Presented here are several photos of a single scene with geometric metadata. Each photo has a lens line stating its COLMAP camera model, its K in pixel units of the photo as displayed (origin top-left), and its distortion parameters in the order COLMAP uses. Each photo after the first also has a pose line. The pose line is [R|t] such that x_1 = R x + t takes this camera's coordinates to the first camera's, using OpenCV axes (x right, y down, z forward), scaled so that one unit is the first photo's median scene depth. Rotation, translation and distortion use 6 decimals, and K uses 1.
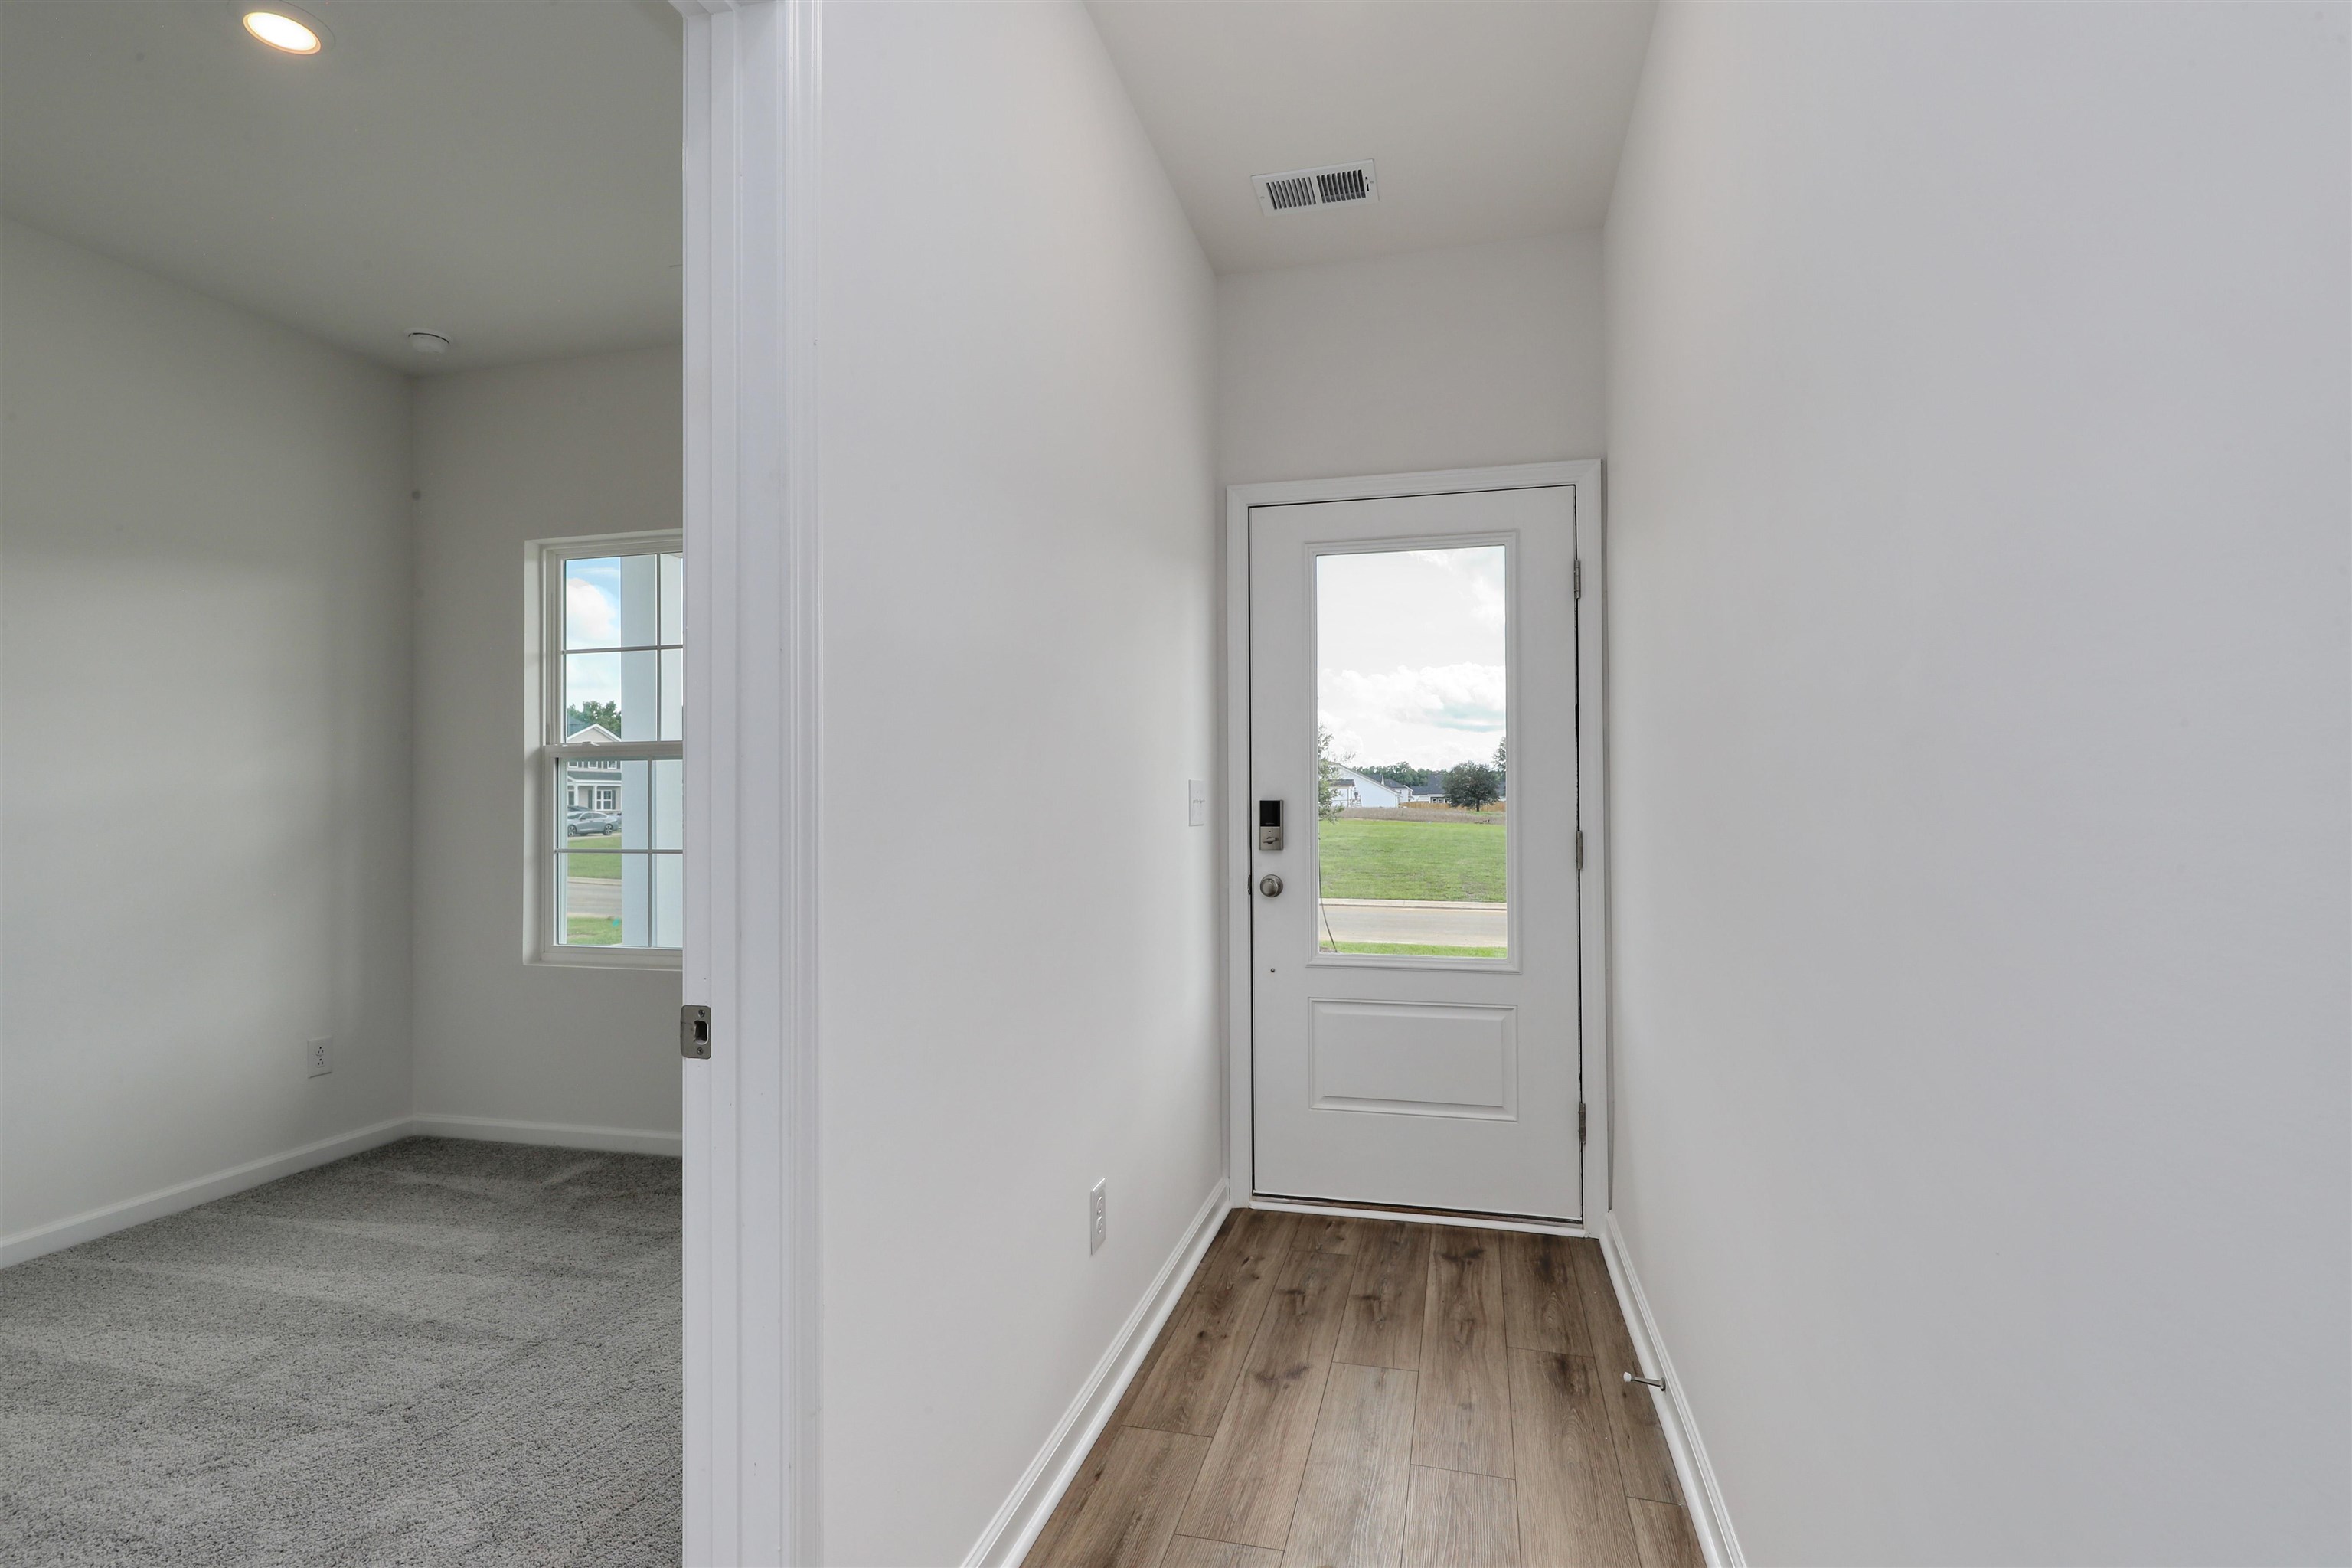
lens RADIAL K [[1149.5, 0, 1167.1], [0, 1149.5, 795.6], [0, 0, 1]] dist [0.003805, -0.000512]
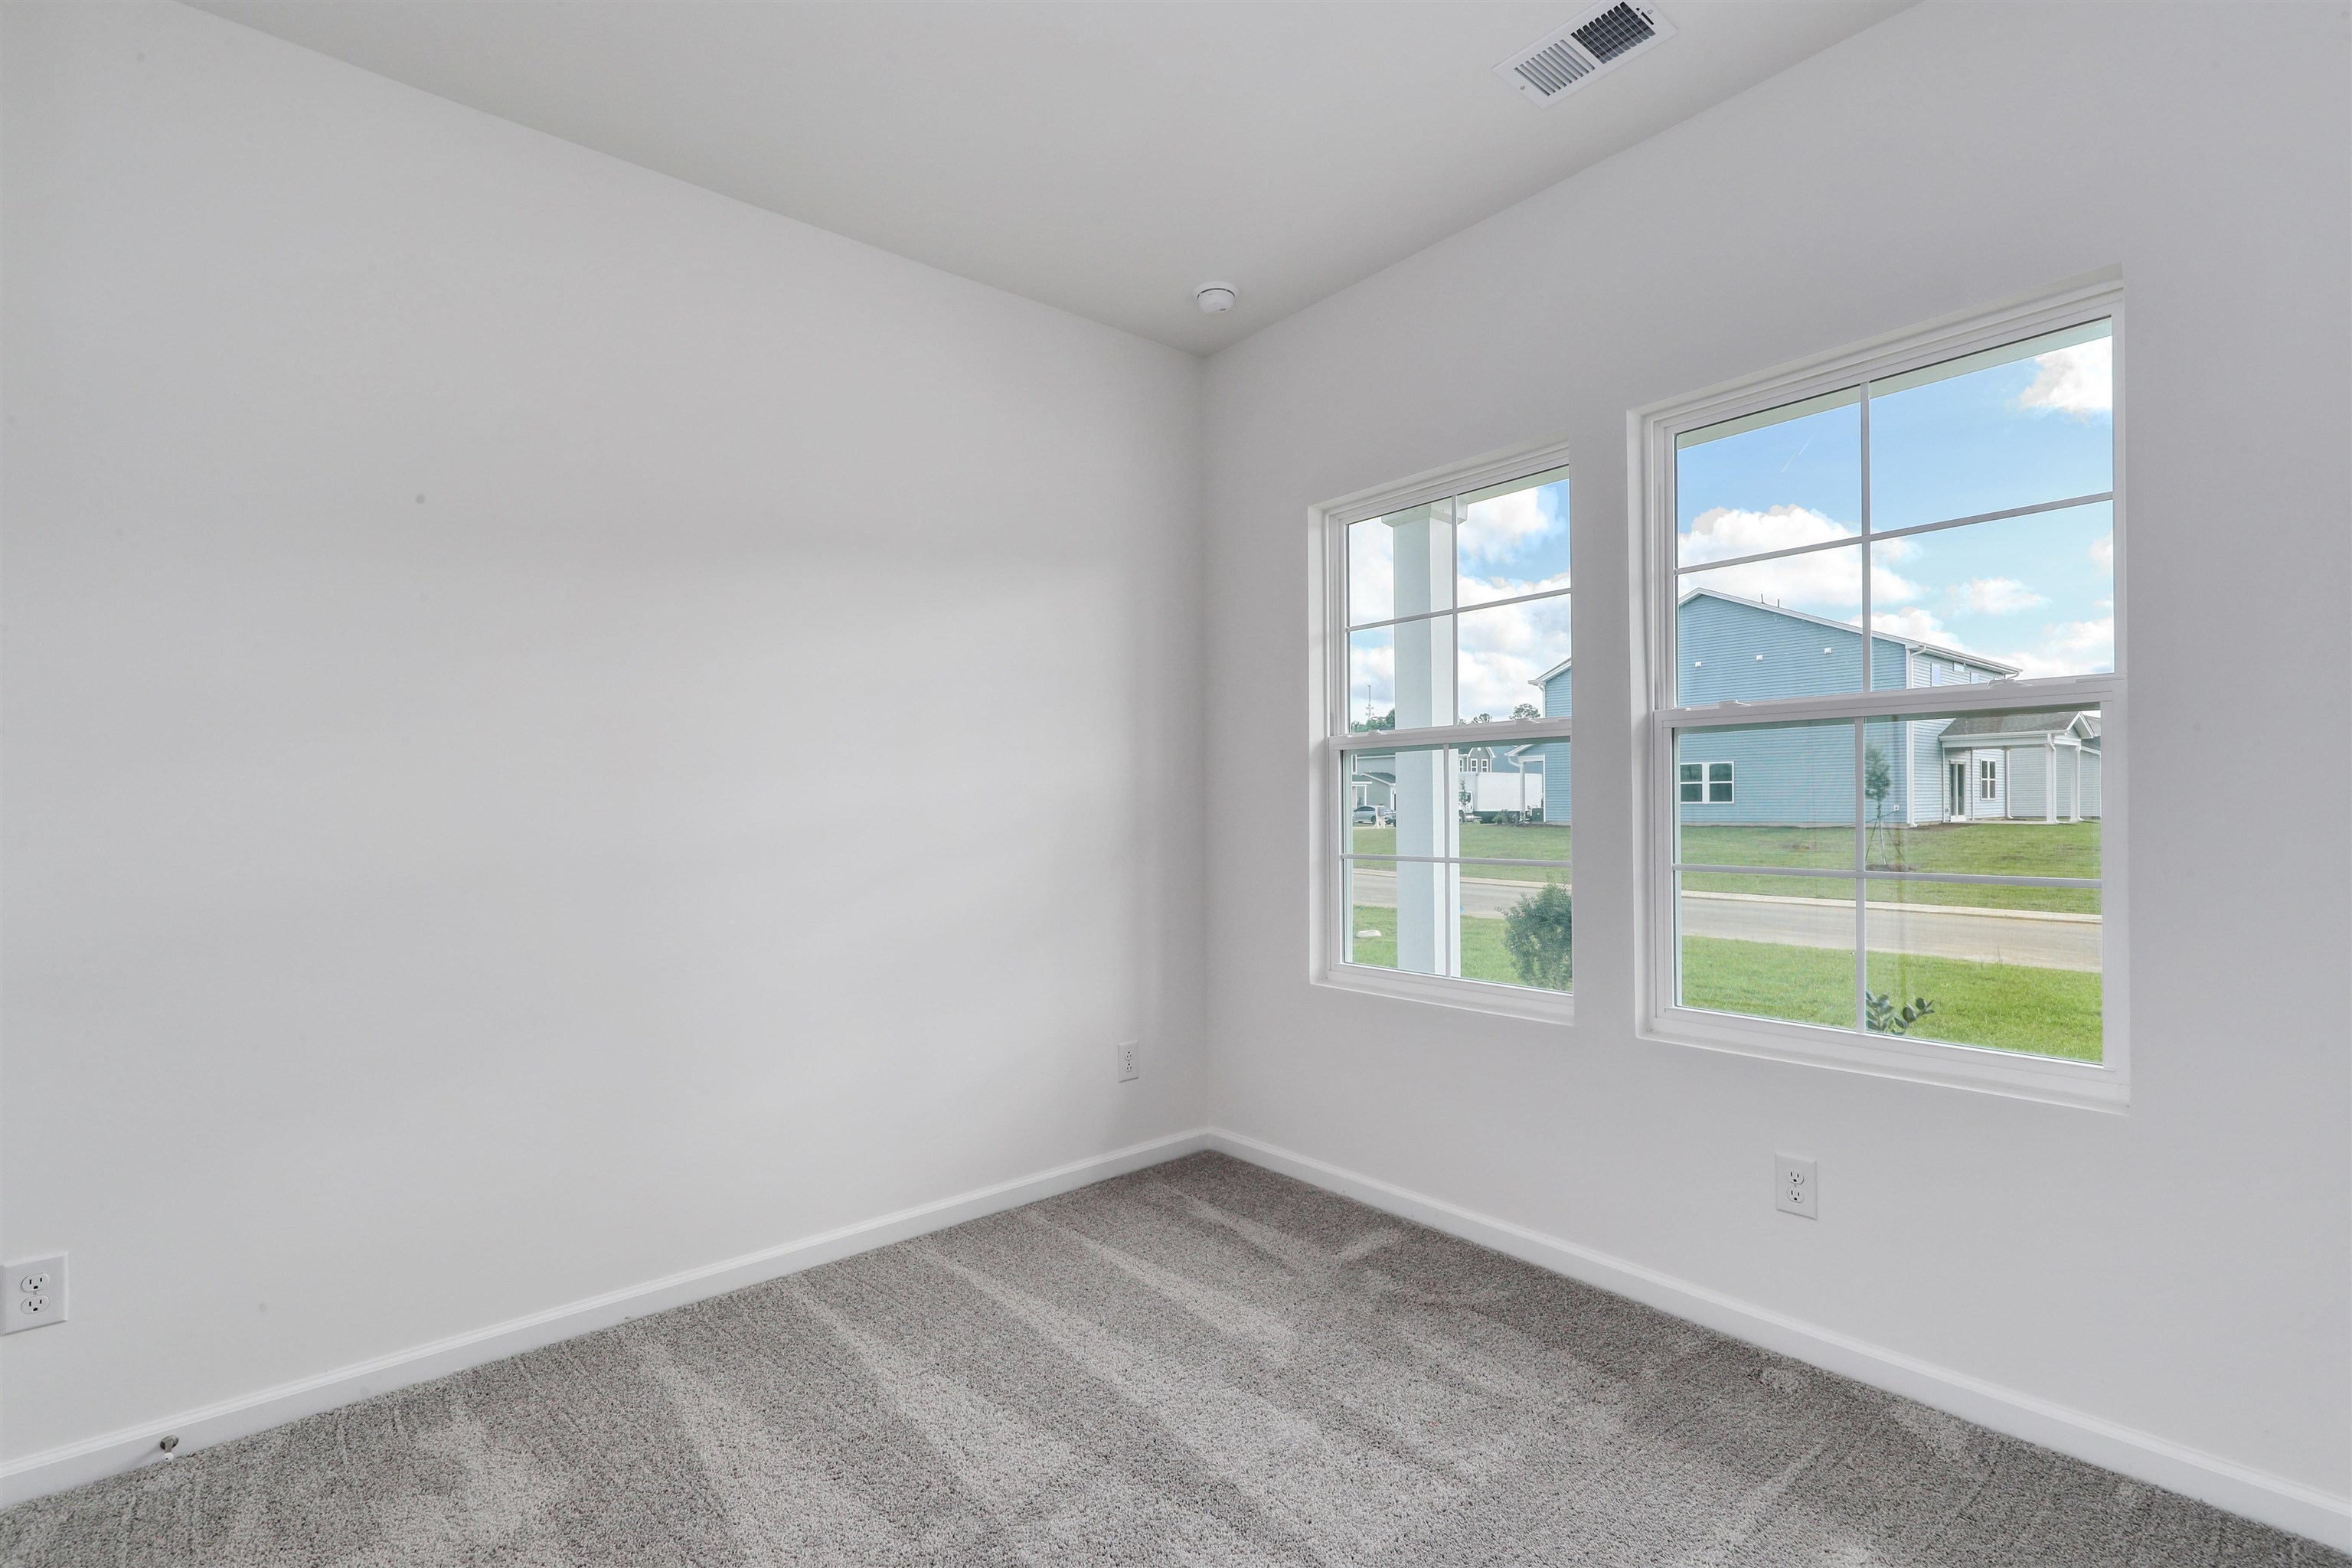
lens RADIAL K [[1055.5, 0, 1171.9], [0, 1055.5, 792.0], [0, 0, 1]] dist [-0.005766, -0.000526]
pose [[0.818163, -0.009525, -0.574907, -0.205559], [0.007936, 0.999955, -0.005273, 0.002476], [0.574932, -0.000248, 0.818202, 0.315689]]
